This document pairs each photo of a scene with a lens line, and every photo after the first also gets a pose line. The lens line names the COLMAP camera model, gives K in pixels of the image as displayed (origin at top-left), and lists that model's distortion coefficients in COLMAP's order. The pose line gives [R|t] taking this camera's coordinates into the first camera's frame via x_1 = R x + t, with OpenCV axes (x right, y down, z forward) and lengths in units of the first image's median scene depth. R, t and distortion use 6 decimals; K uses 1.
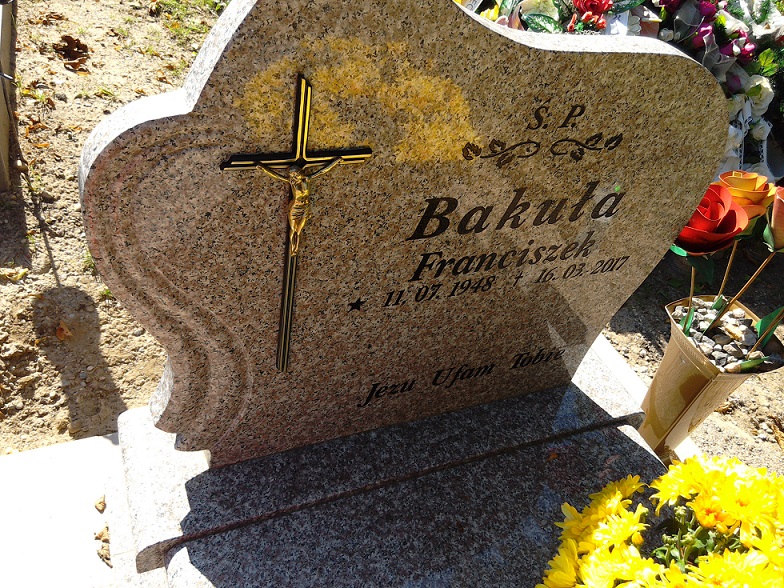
lens RADIAL K [[700.1, 0, 392.0], [0, 700.1, 294.0], [0, 0, 1]] dist [0.081423, -0.202333]
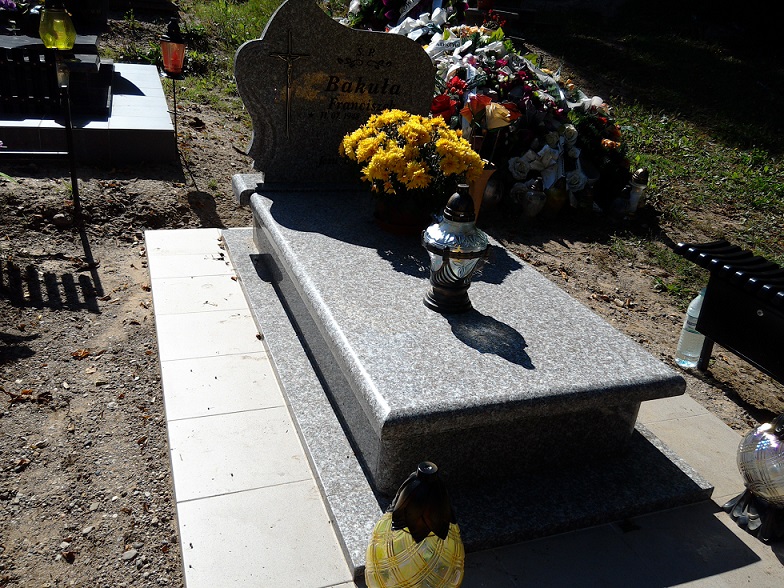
lens RADIAL K [[700.1, 0, 392.0], [0, 700.1, 294.0], [0, 0, 1]] dist [0.081423, -0.202333]
pose [[0.996890, -0.046904, -0.063324, 0.285974], [0.027094, 0.958590, -0.283499, 1.018799], [0.073999, 0.280901, 0.956880, -1.070430]]
